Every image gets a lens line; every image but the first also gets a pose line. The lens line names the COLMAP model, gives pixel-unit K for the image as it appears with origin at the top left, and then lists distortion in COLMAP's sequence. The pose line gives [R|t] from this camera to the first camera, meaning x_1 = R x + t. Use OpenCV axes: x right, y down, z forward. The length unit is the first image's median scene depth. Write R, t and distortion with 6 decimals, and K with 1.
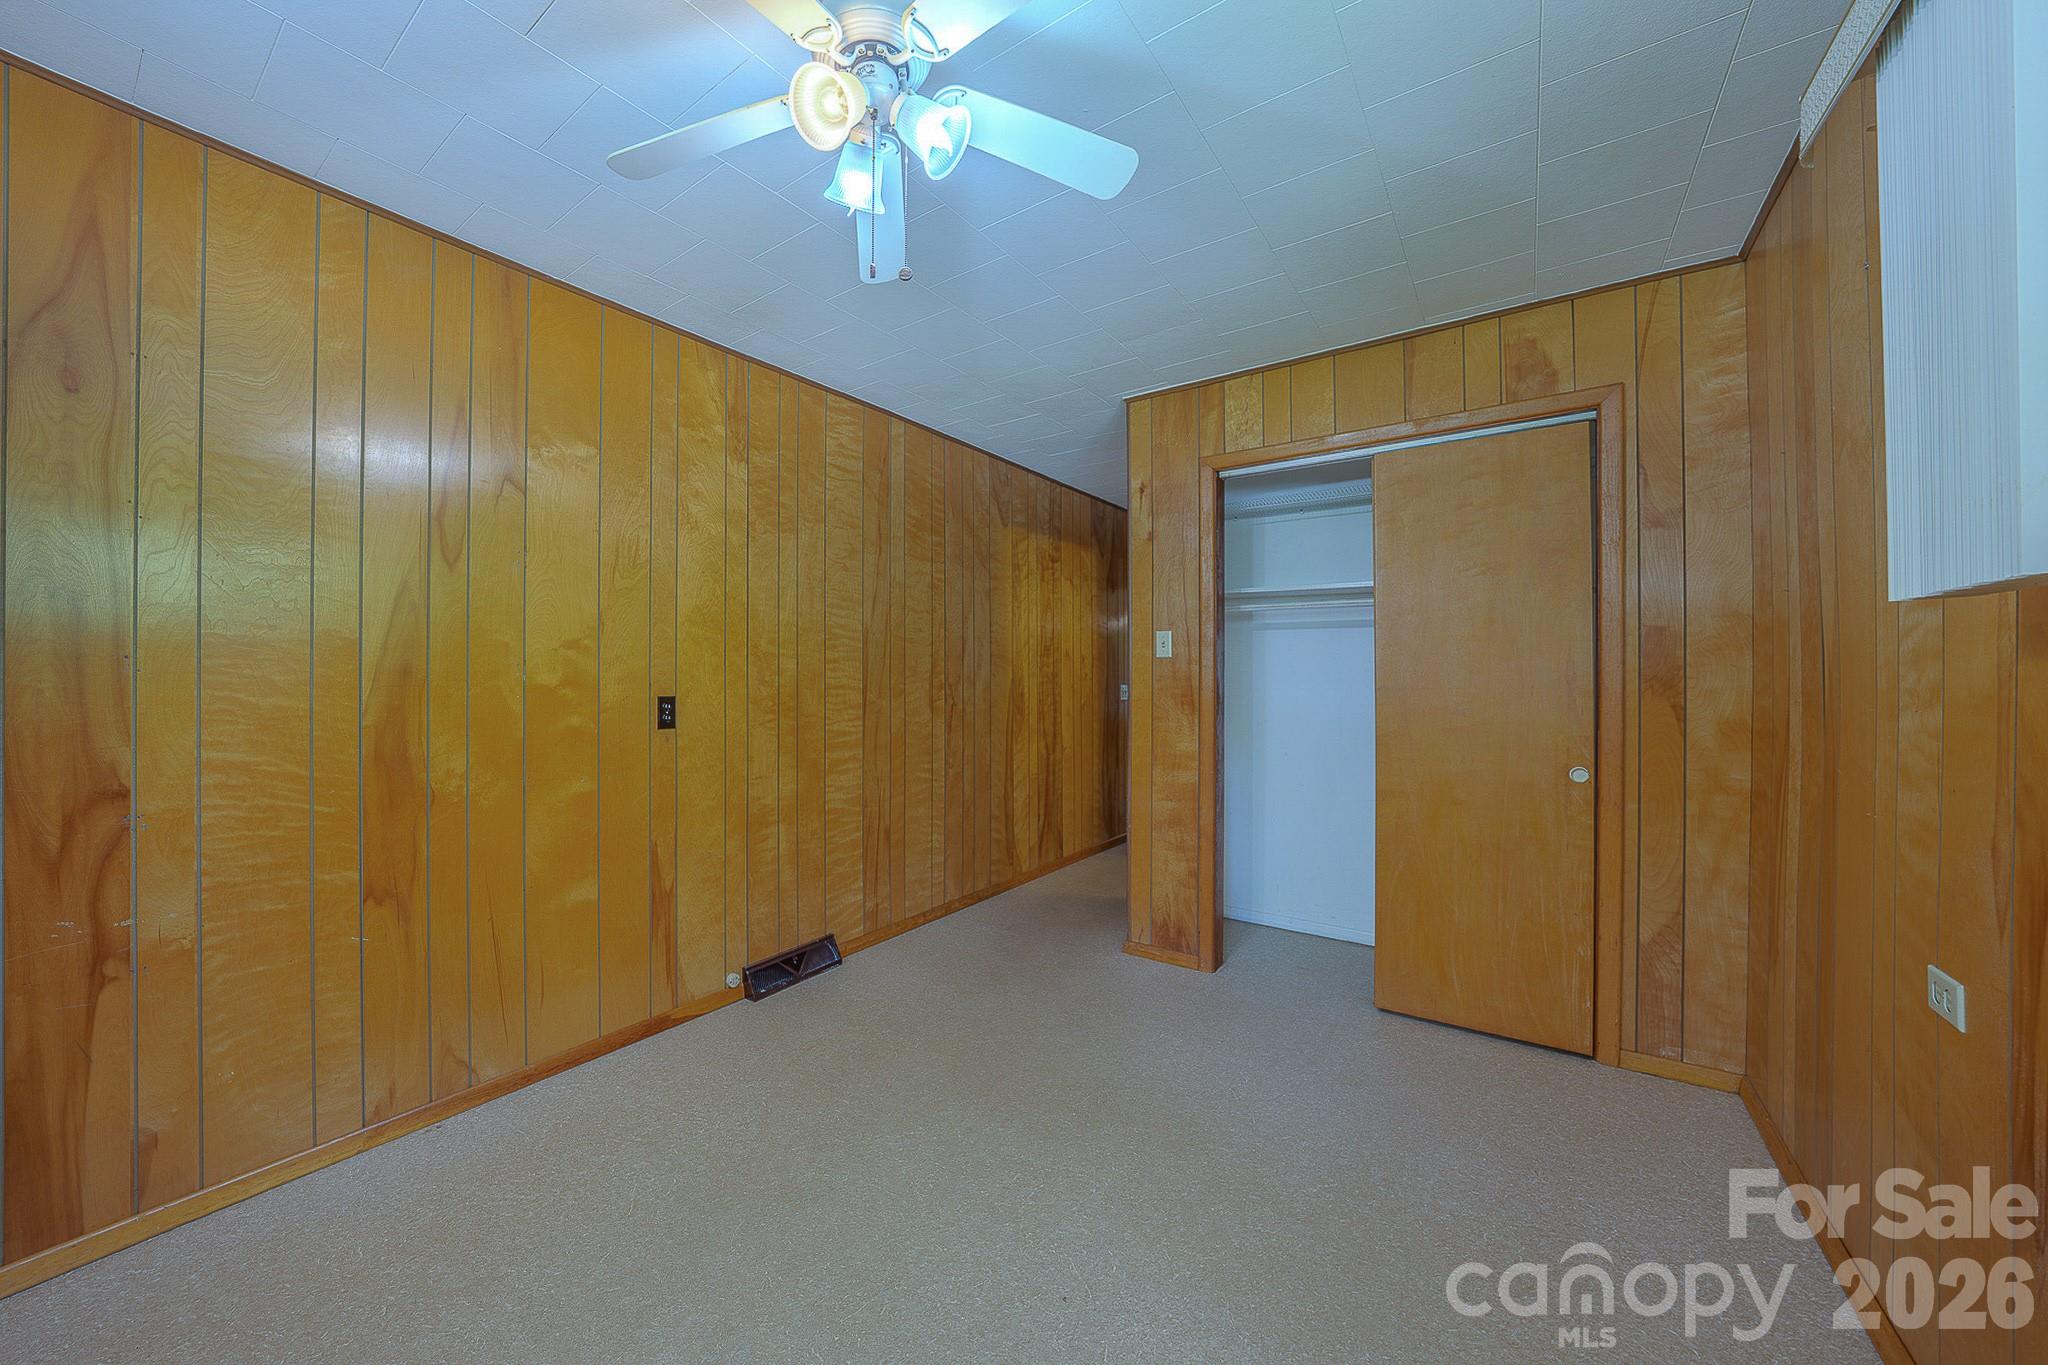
lens RADIAL K [[717.4, 0, 1023.7], [0, 717.4, 672.2], [0, 0, 1]] dist [-0.028950, 0.006742]
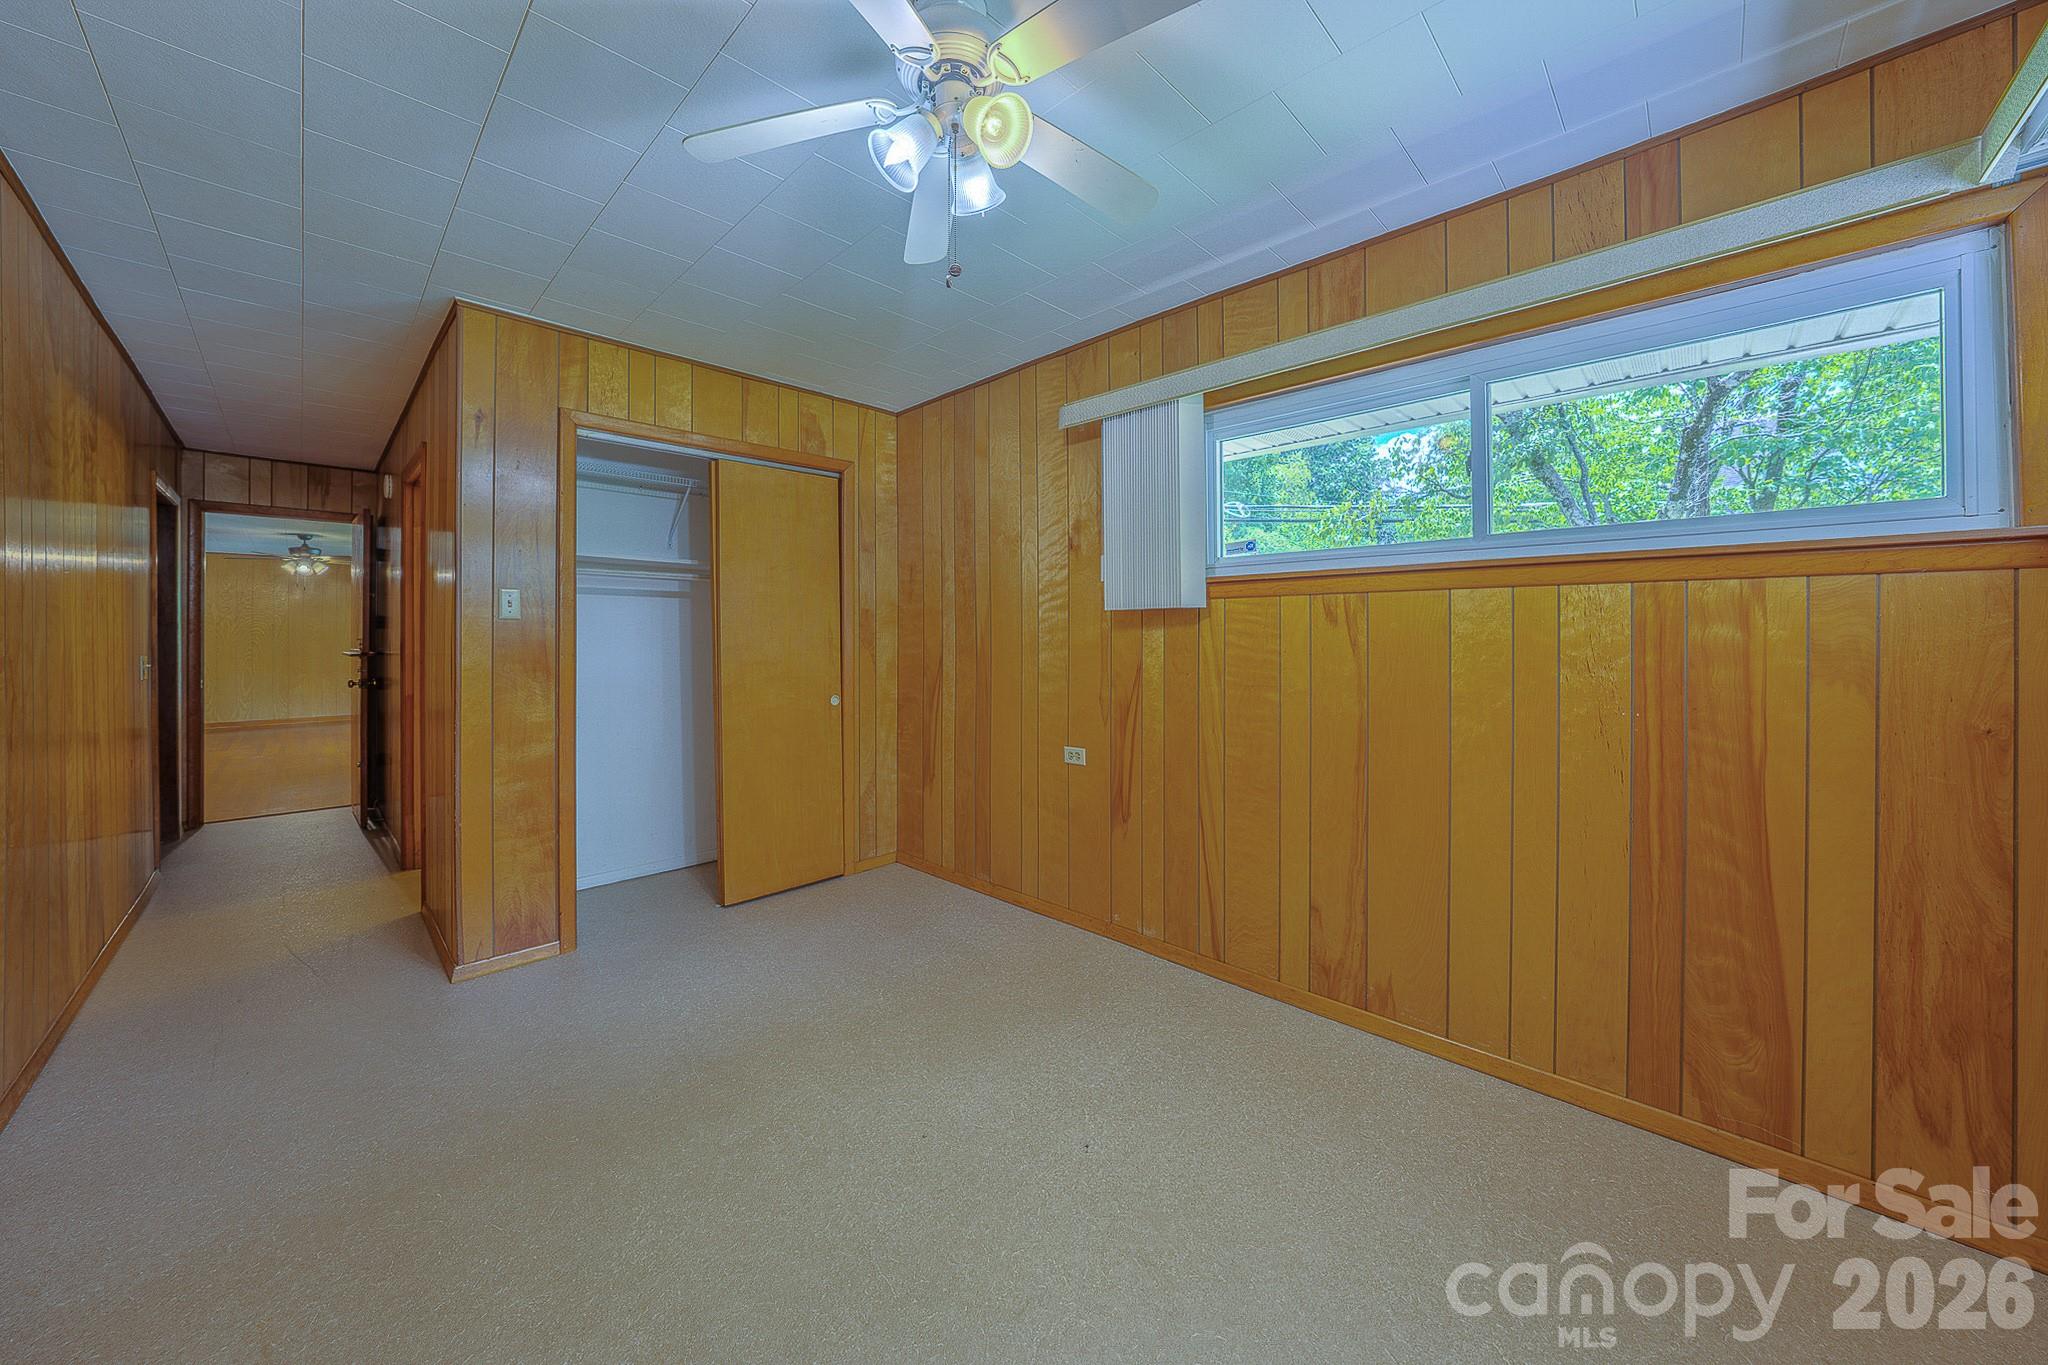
lens RADIAL K [[726.8, 0, 954.7], [0, 726.8, 637.7], [0, 0, 1]] dist [-0.016069, 0.000068]
pose [[0.219208, -0.001027, 0.975678, -0.749350], [0.001926, 0.999998, 0.000620, 0.003749], [-0.975676, 0.001743, 0.219210, 0.379351]]
